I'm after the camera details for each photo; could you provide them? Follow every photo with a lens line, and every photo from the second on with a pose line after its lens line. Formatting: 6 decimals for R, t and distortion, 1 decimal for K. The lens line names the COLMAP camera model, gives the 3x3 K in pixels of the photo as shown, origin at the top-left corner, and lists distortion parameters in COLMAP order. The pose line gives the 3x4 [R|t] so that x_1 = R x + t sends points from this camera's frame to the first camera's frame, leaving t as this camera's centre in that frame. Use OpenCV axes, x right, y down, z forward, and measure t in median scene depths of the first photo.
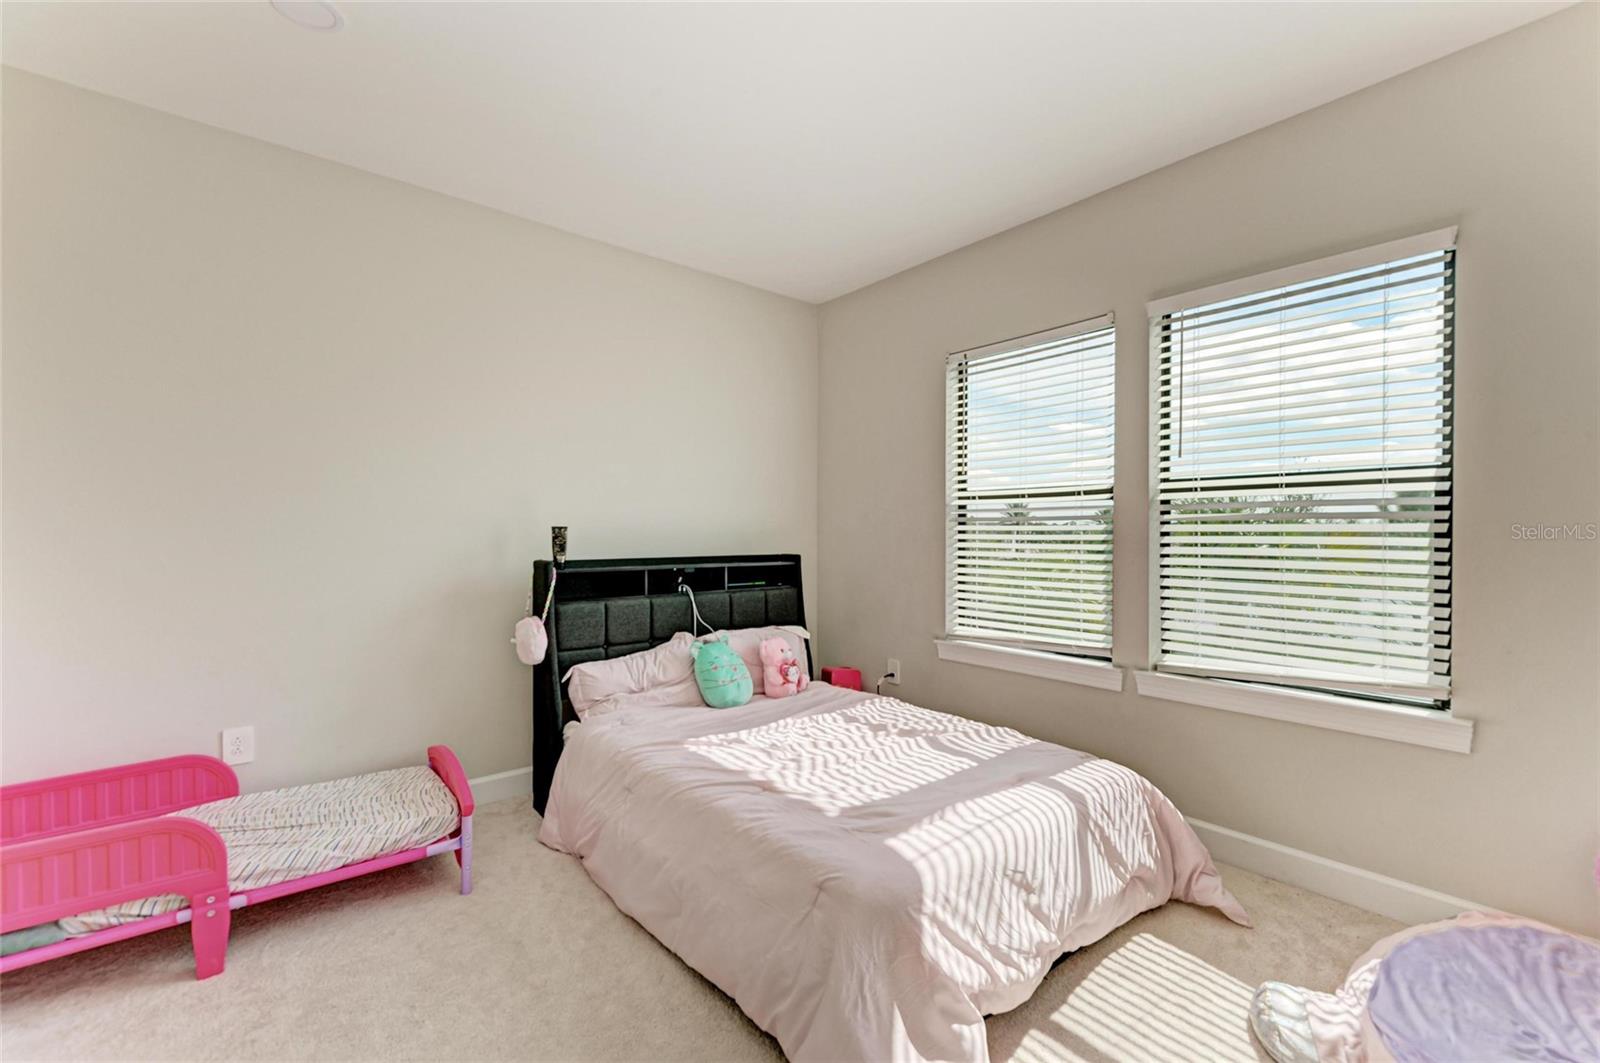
lens RADIAL K [[675.2, 0, 802.0], [0, 675.2, 533.7], [0, 0, 1]] dist [0.004909, -0.000147]
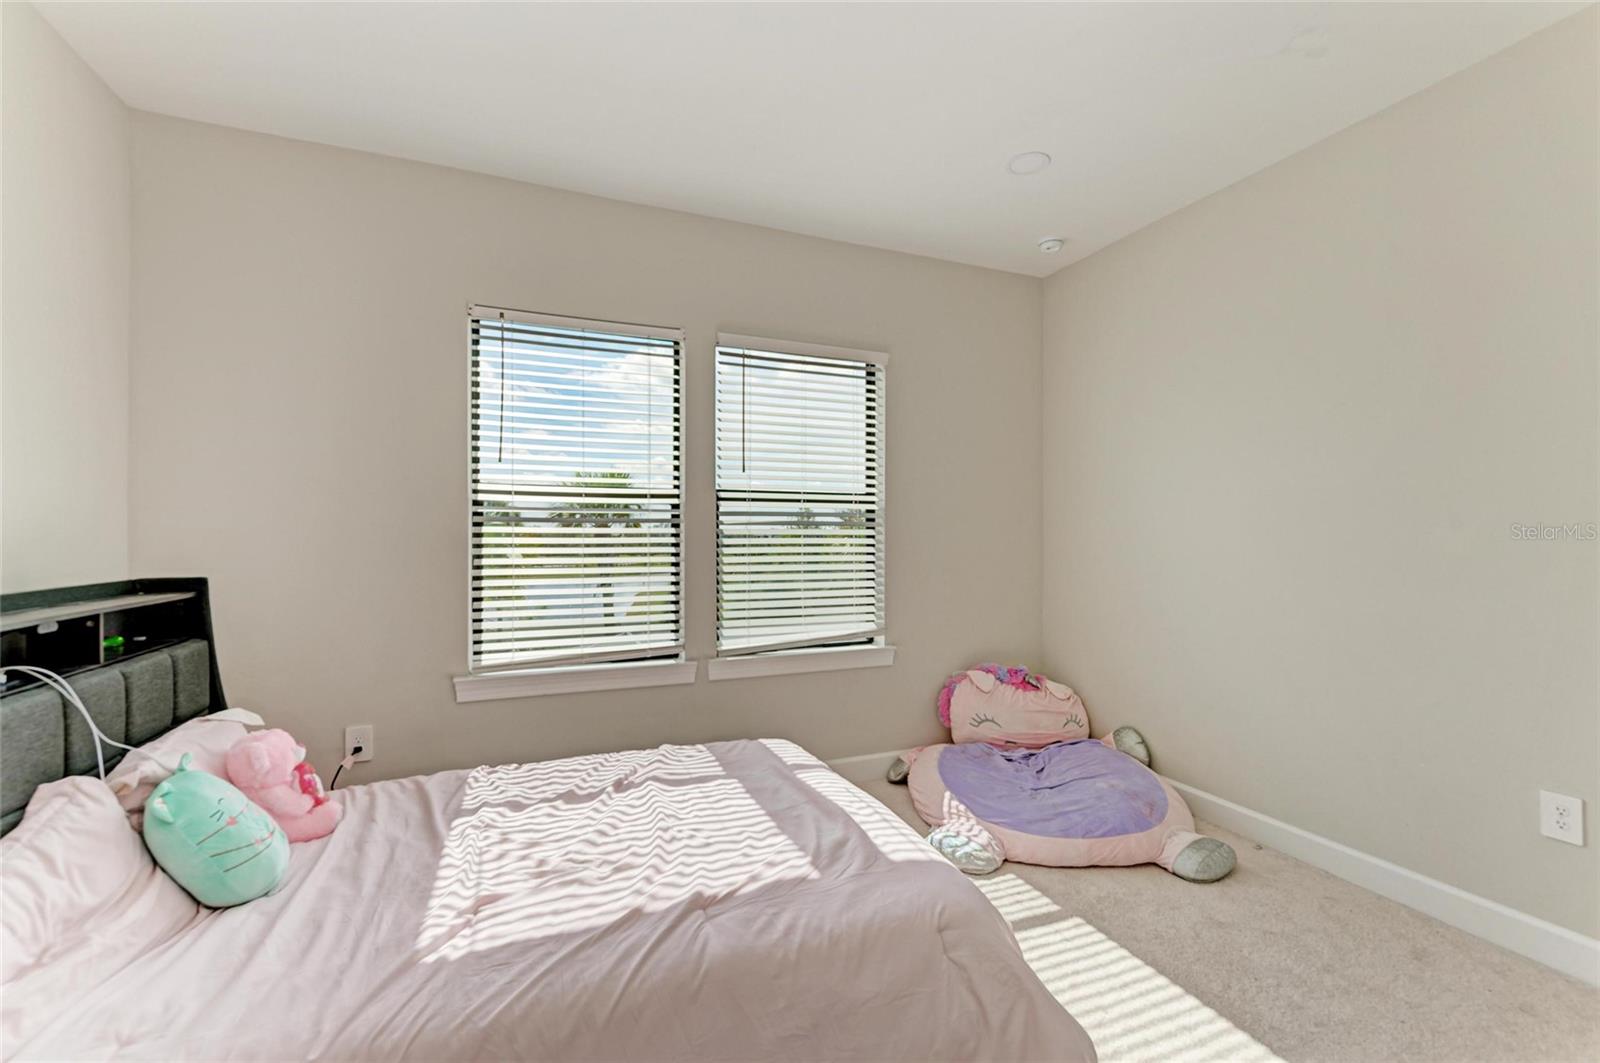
lens RADIAL K [[675.2, 0, 800.0], [0, 675.2, 532.8], [0, 0, 1]] dist [0.004909, -0.000147]
pose [[0.295772, 0.001732, 0.955257, -0.586591], [0.001127, 0.999997, -0.002162, -0.003995], [-0.955258, 0.001716, 0.295769, 0.595059]]
